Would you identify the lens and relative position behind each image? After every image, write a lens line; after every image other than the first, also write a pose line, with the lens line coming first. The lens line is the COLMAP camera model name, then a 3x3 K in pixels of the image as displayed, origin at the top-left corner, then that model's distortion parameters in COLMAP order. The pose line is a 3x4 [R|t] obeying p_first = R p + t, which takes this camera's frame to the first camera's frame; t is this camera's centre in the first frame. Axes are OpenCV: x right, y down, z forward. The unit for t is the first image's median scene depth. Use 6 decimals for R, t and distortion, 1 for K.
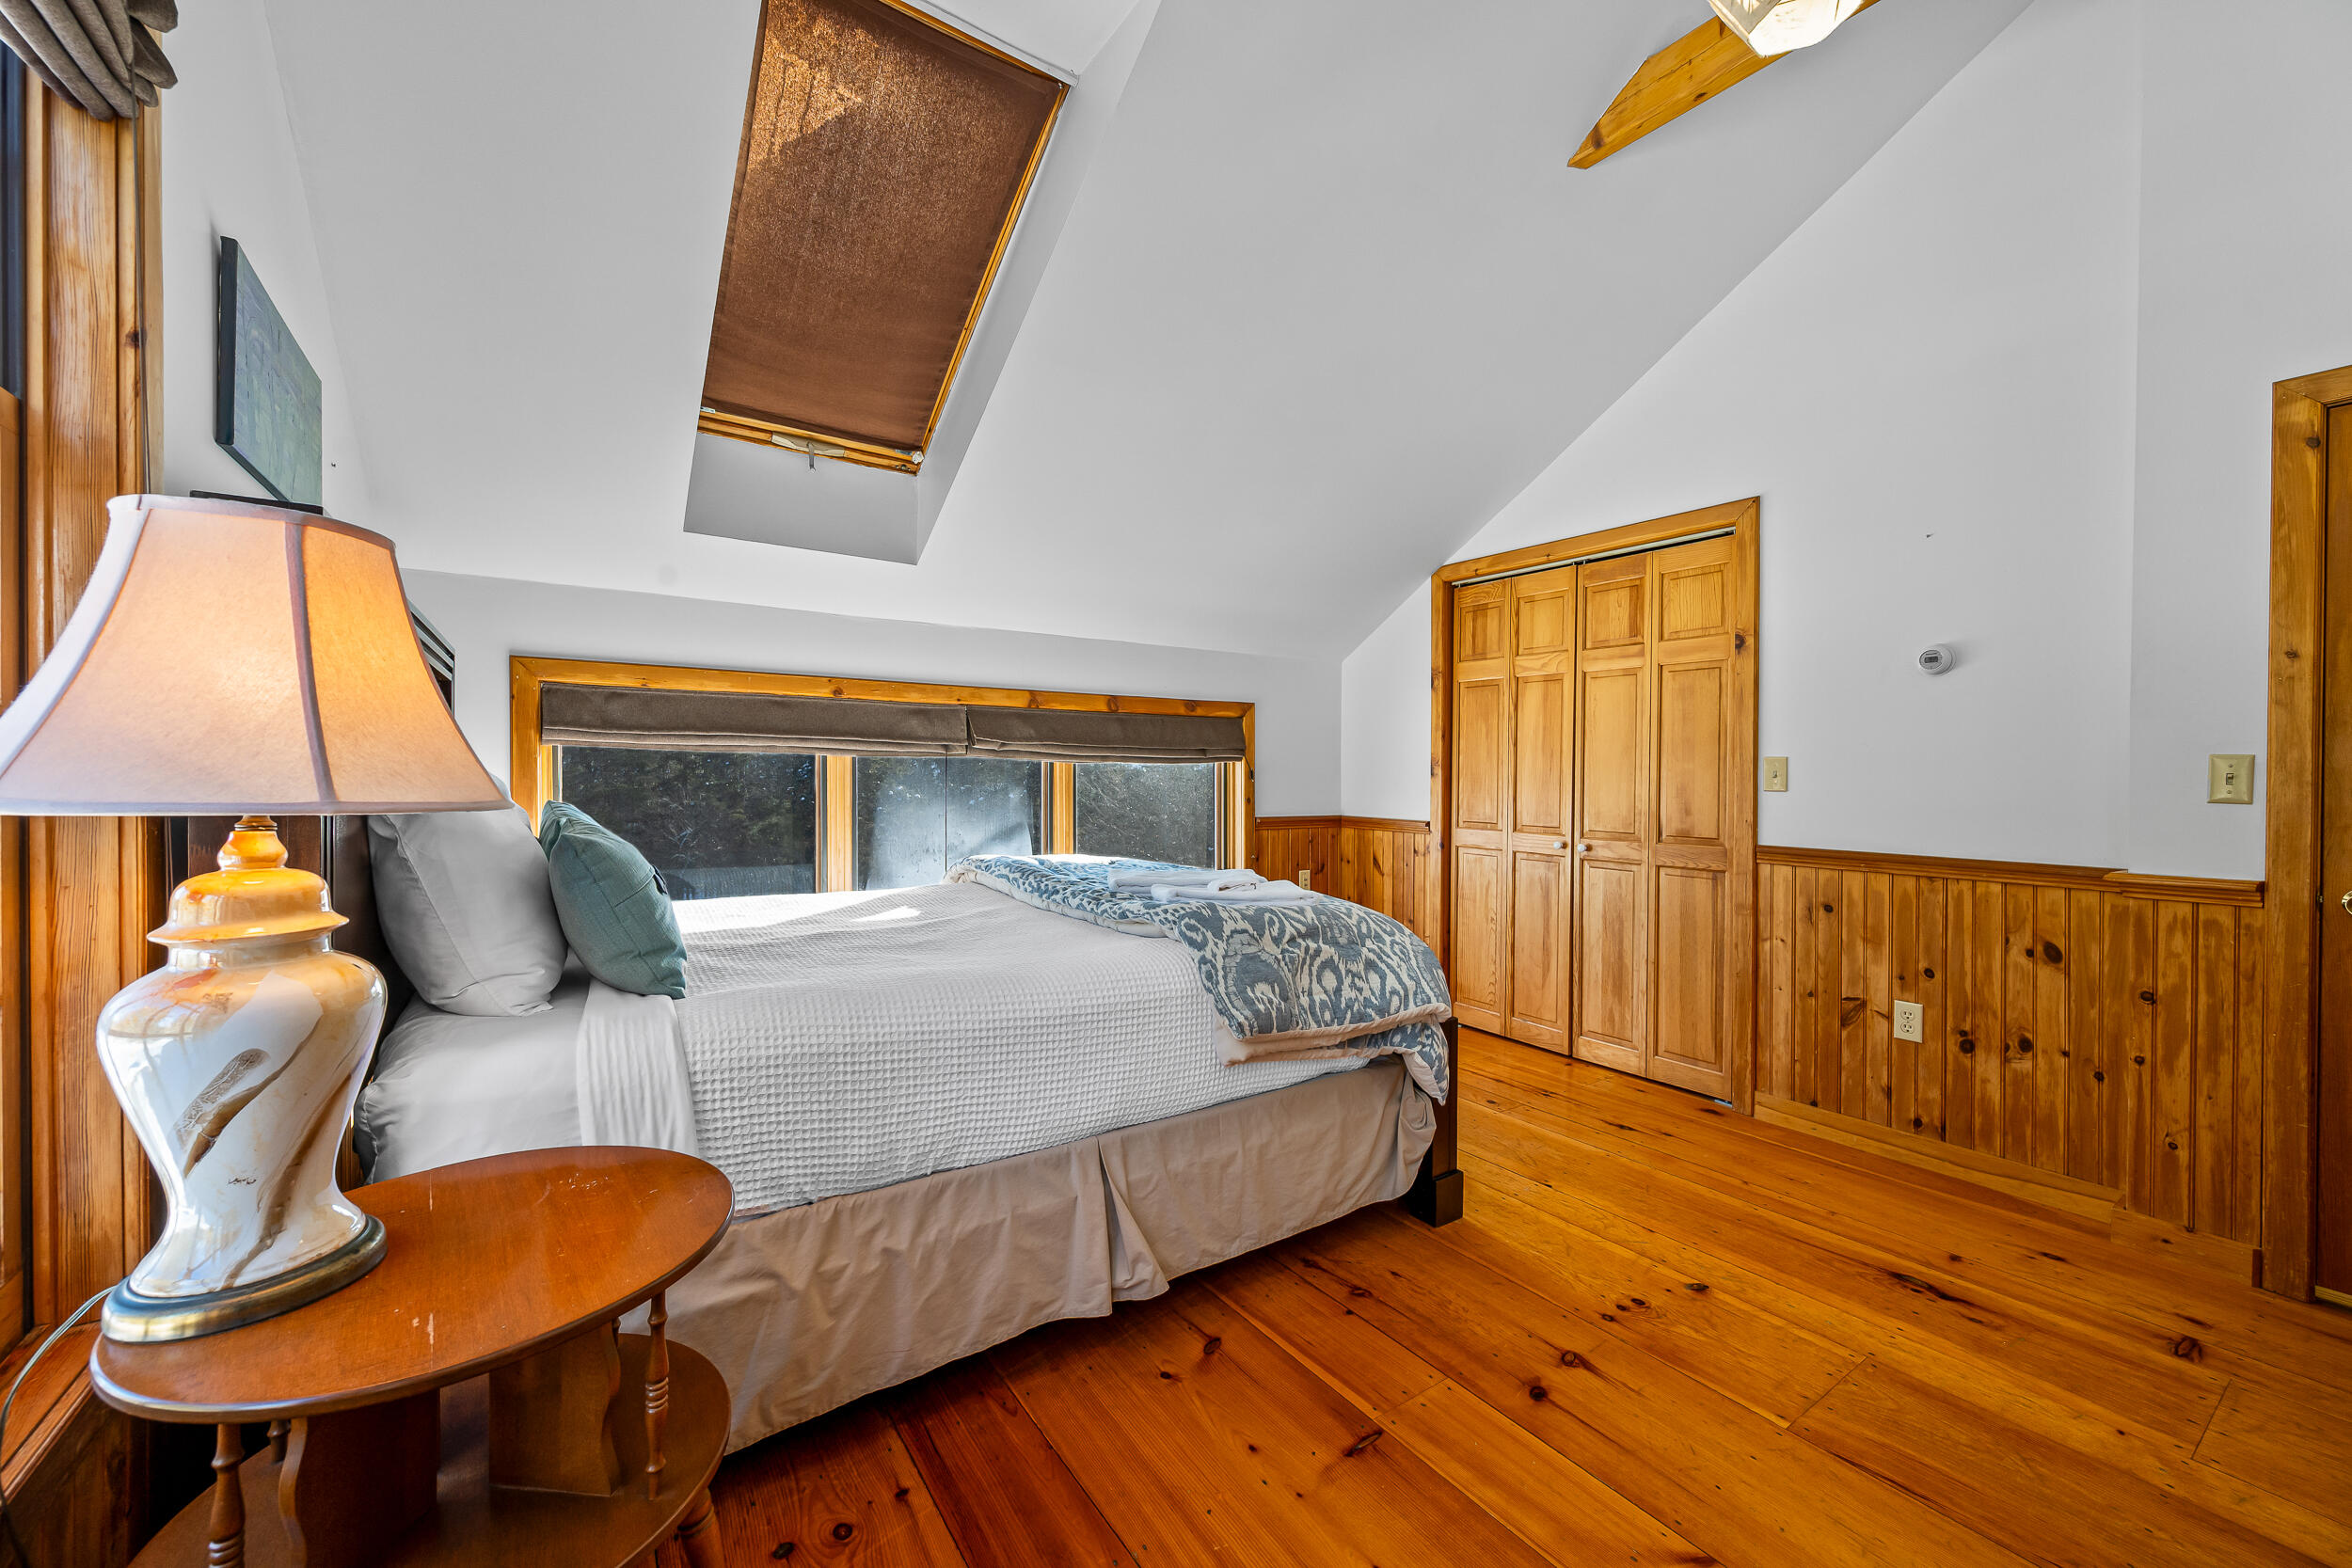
lens RADIAL K [[928.6, 0, 1172.3], [0, 928.6, 786.1], [0, 0, 1]] dist [-0.003012, 0.000711]
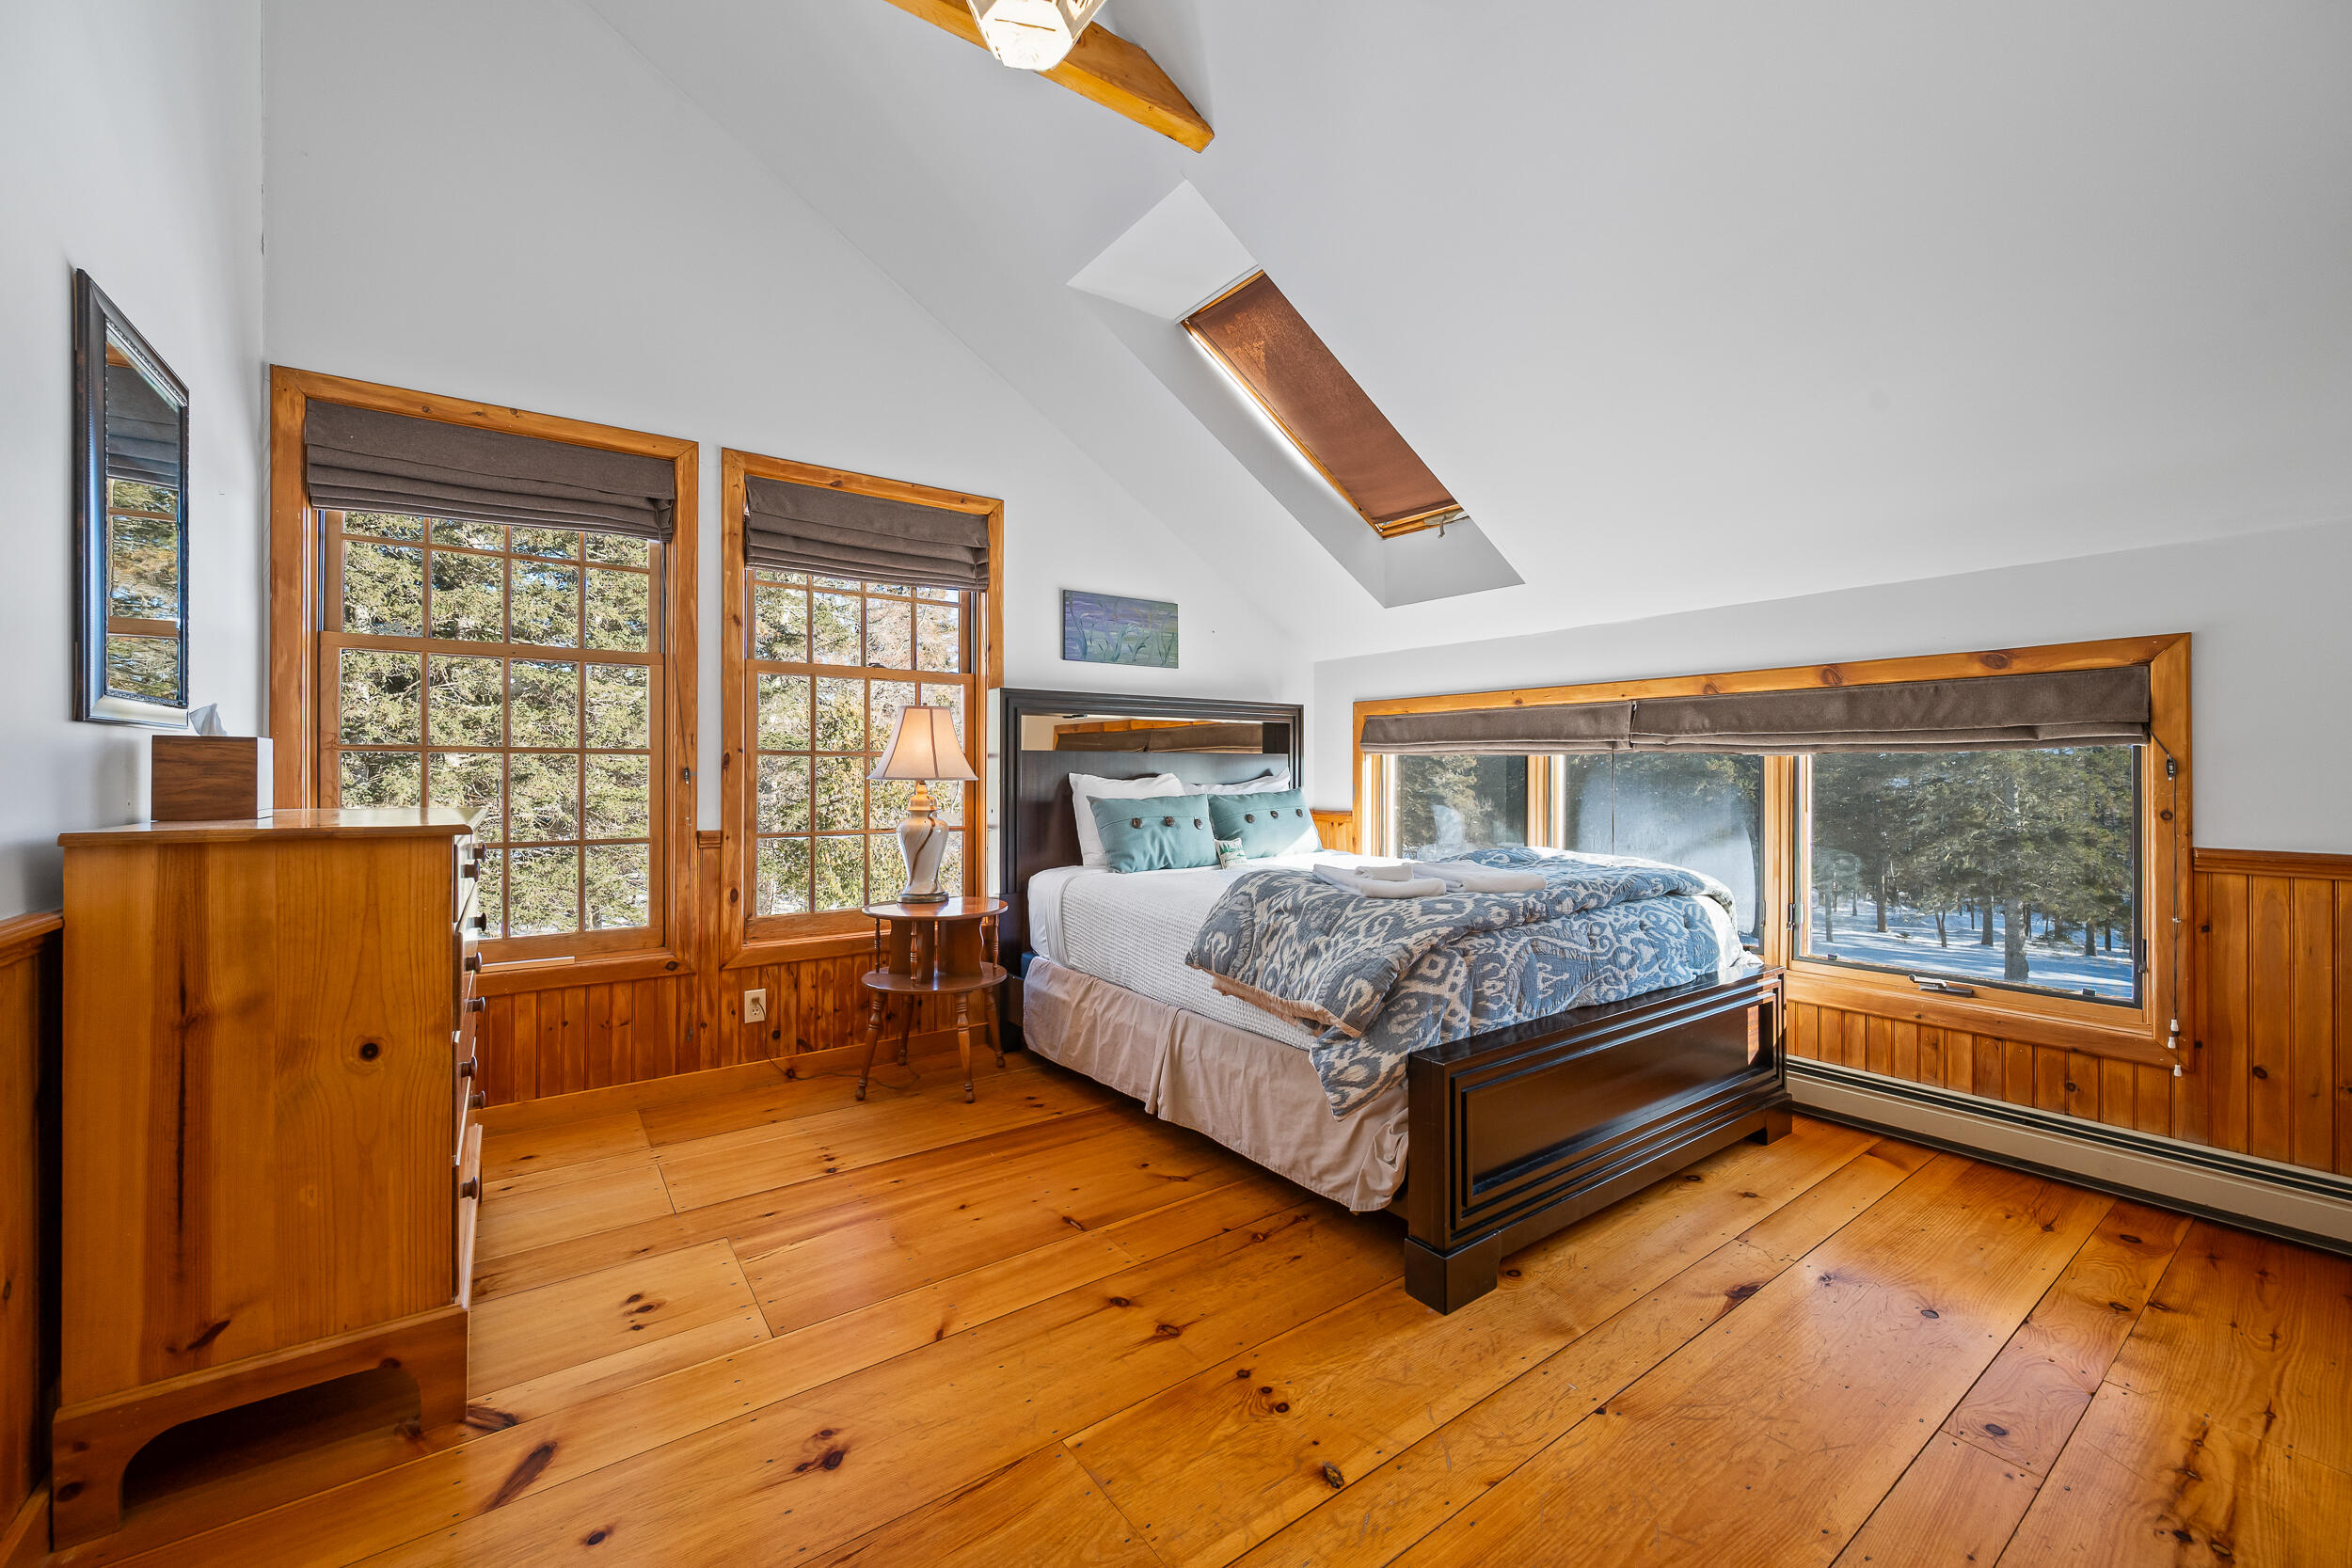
lens RADIAL K [[928.6, 0, 1169.5], [0, 928.6, 773.5], [0, 0, 1]] dist [-0.003012, 0.000711]
pose [[0.016737, -0.006518, -0.999839, 1.237278], [-0.013428, 0.999887, -0.006743, 0.005665], [0.999770, 0.013538, 0.016647, 0.824843]]
